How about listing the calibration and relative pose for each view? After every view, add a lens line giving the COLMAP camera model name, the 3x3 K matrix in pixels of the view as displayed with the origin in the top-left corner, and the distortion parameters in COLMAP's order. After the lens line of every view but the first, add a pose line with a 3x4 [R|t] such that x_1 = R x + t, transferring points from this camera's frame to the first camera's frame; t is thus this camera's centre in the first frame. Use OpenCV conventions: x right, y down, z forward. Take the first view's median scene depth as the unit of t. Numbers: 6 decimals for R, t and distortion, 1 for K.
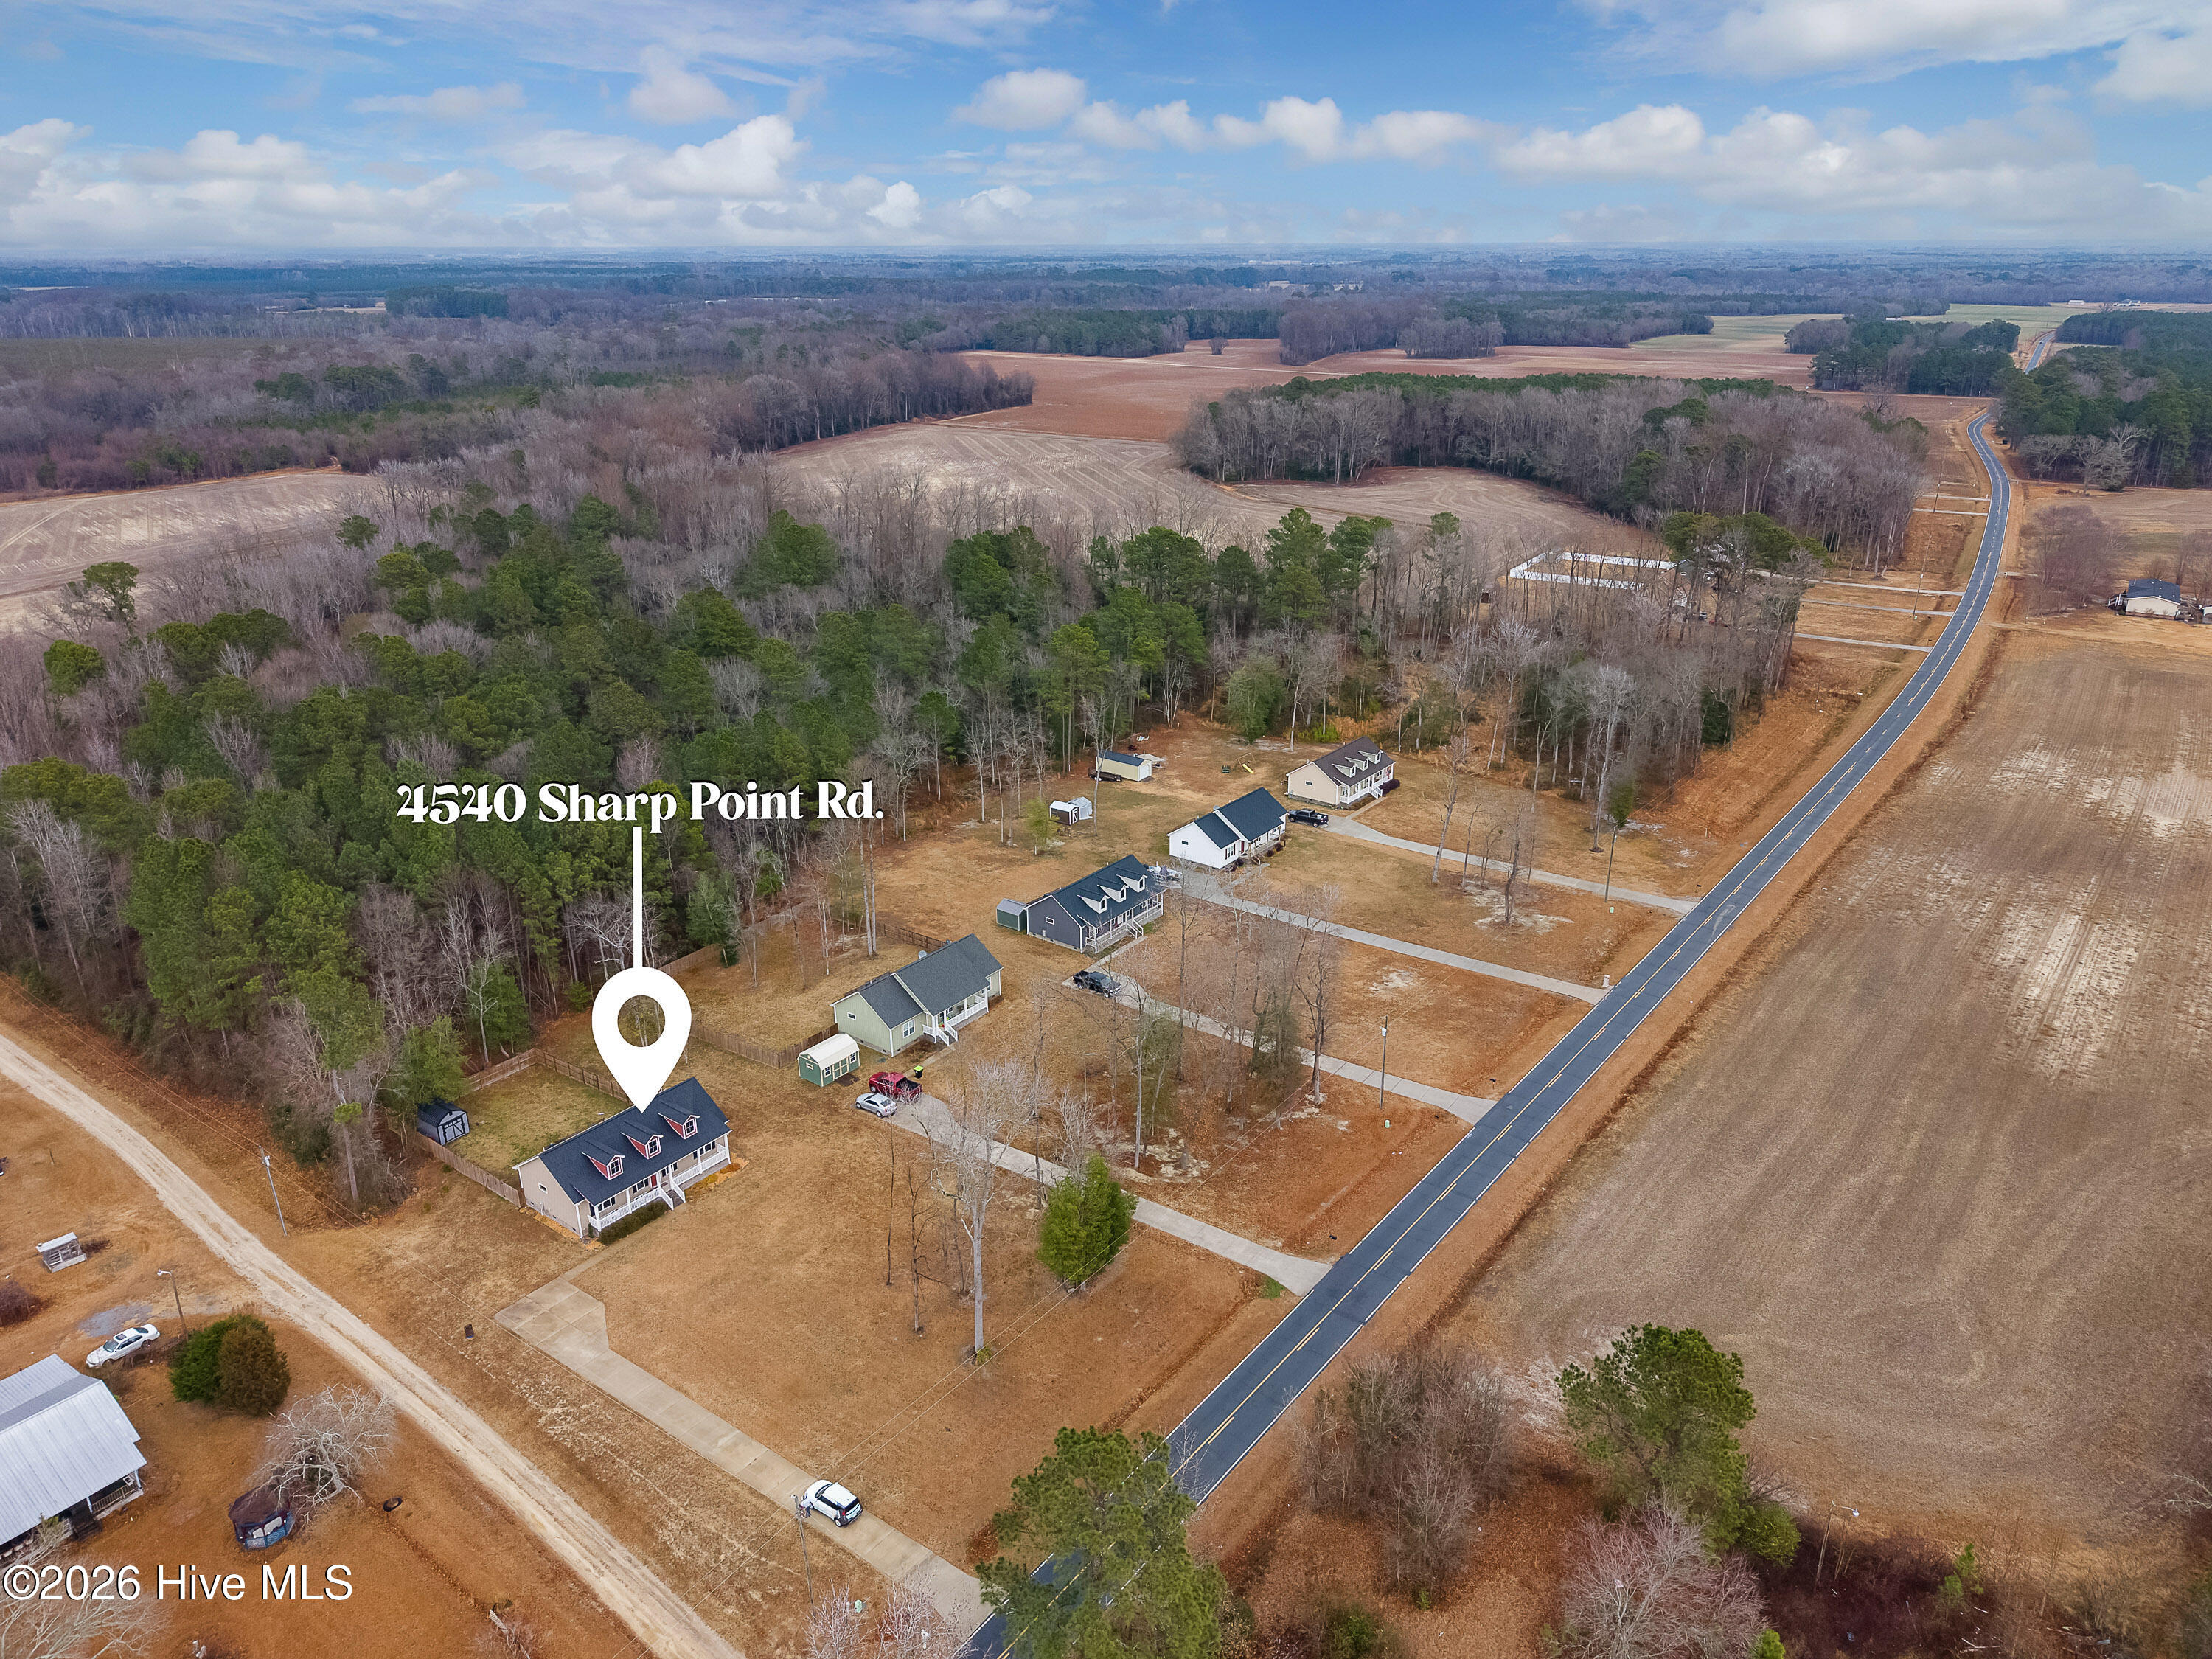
lens RADIAL K [[1531.8, 0, 1106.0], [0, 1531.8, 829.5], [0, 0, 1]] dist [0.030263, 0.001290]
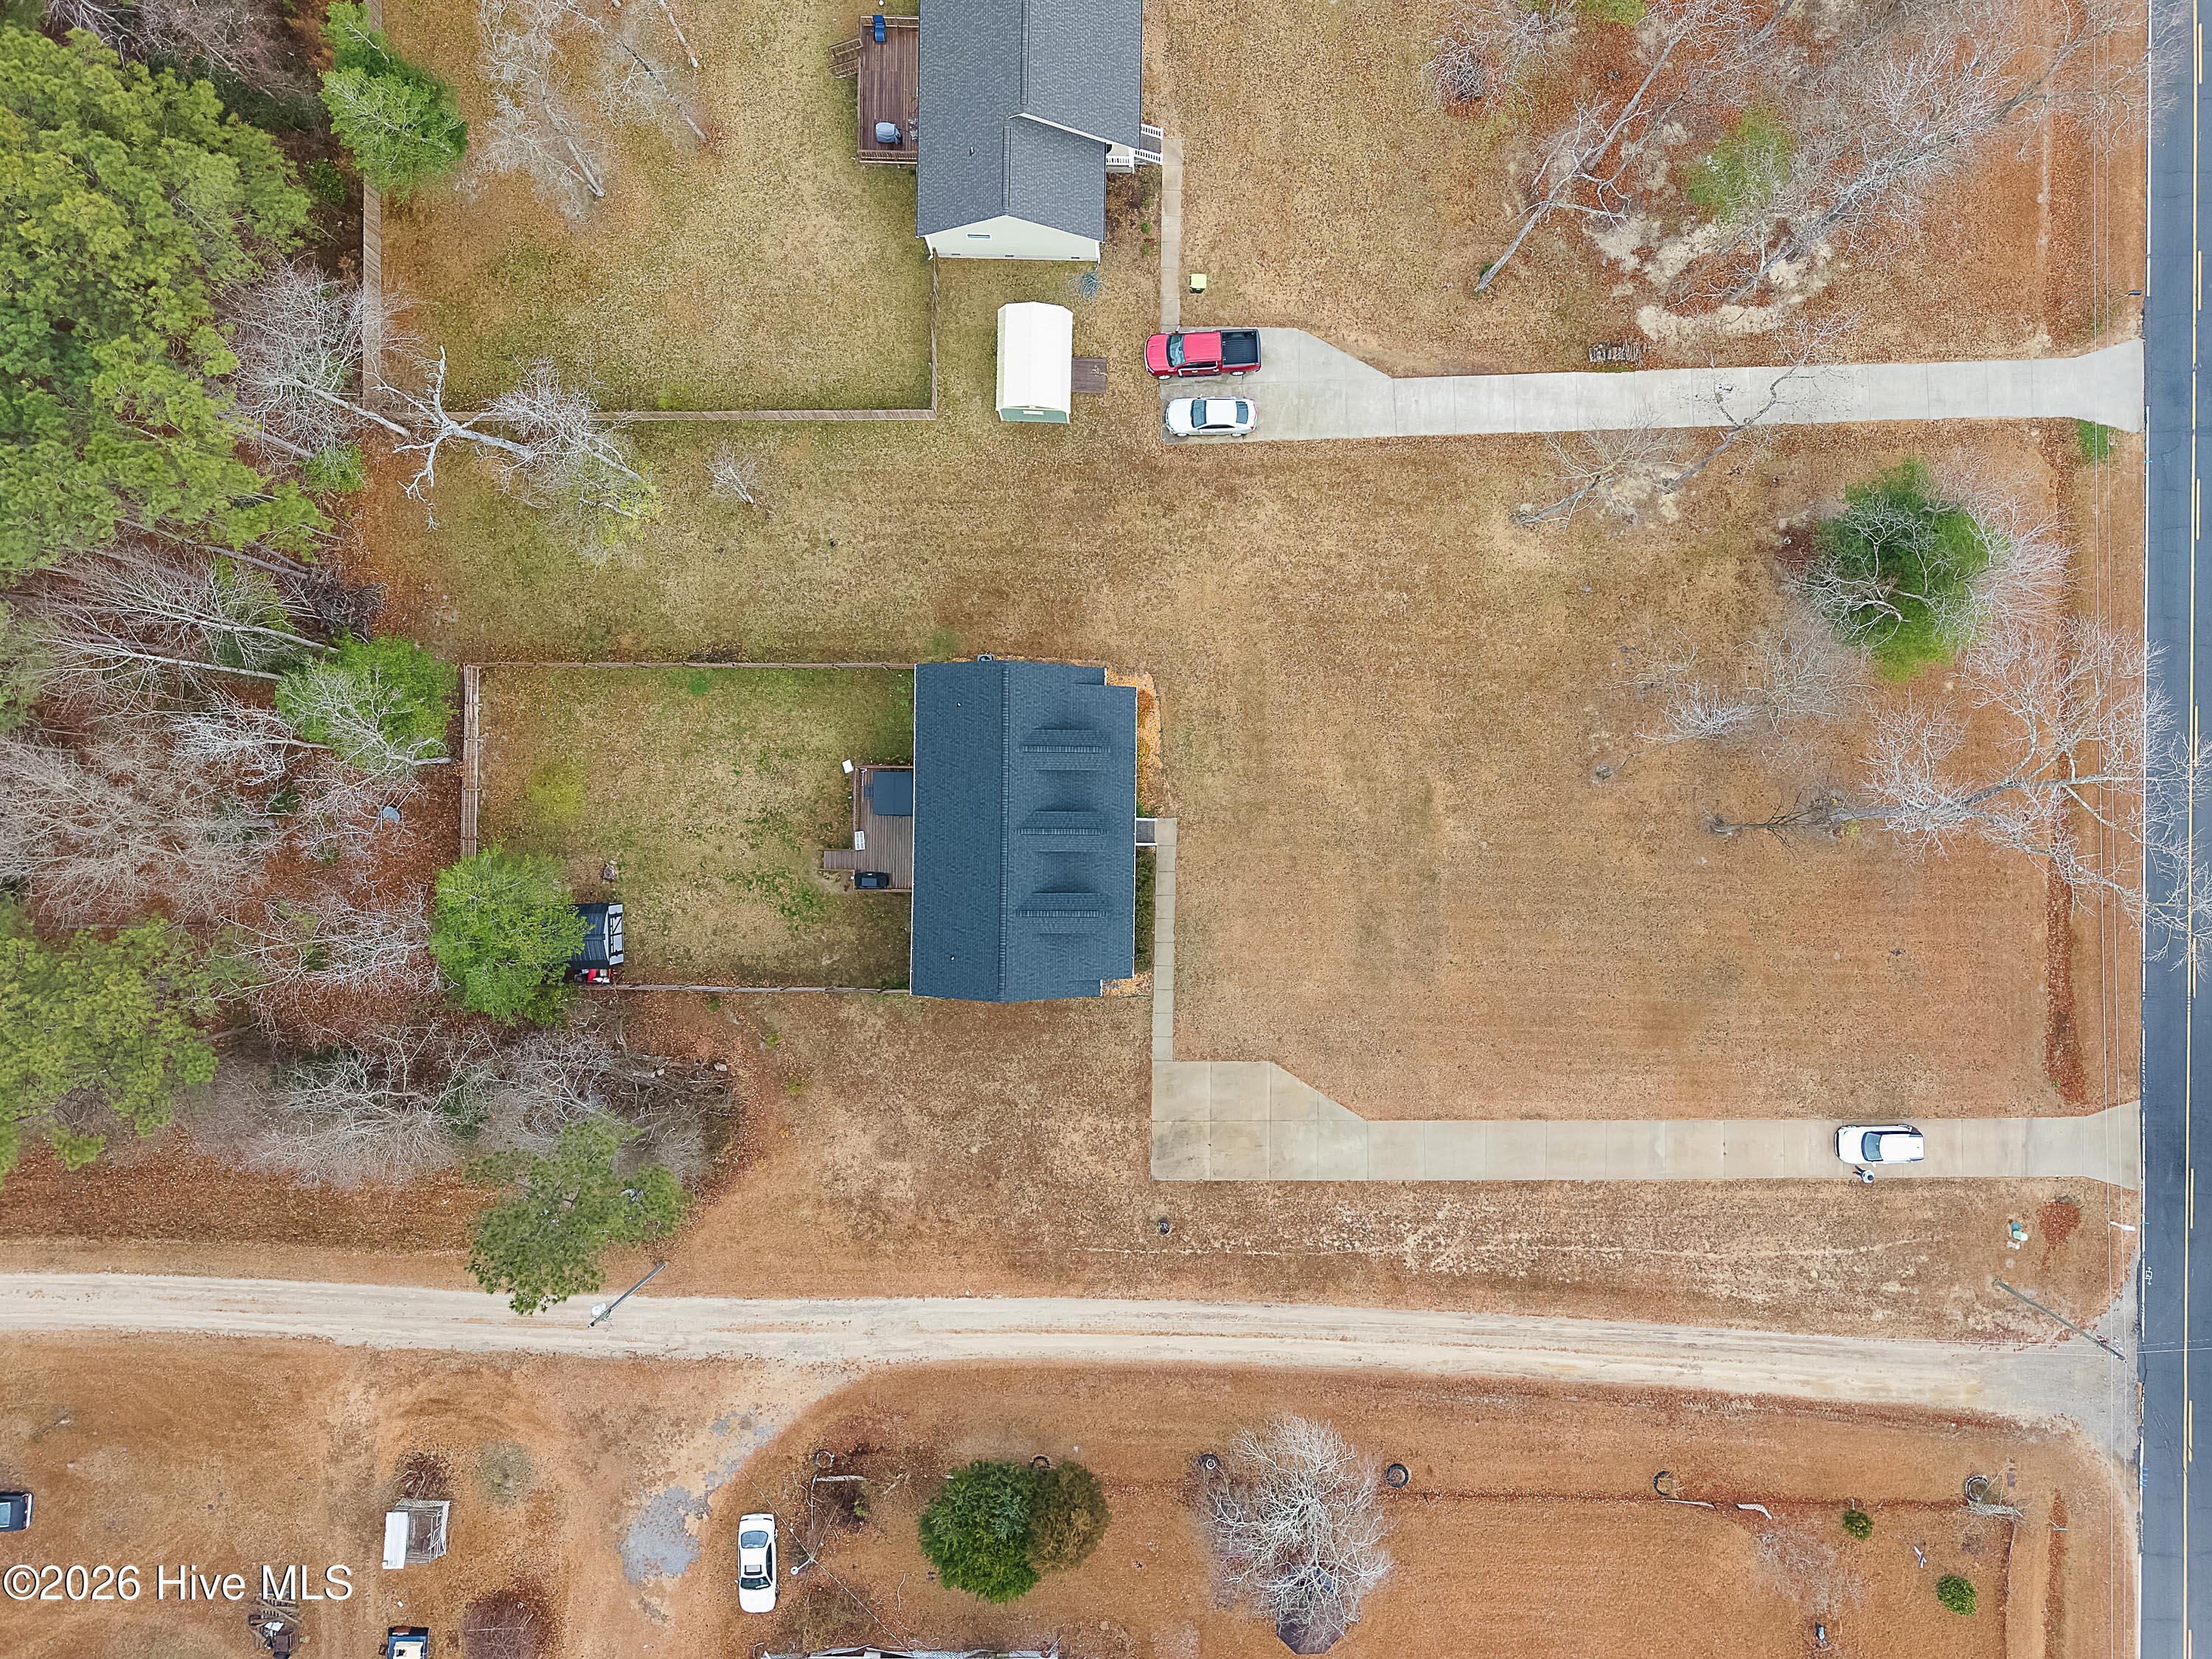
lens RADIAL K [[1531.8, 0, 1106.0], [0, 1531.8, 829.5], [0, 0, 1]] dist [0.030263, 0.001290]
pose [[0.791574, -0.608073, 0.060475, -0.418222], [0.162943, 0.305421, 0.938173, -0.386988], [-0.588948, -0.732779, 0.340845, 1.037433]]
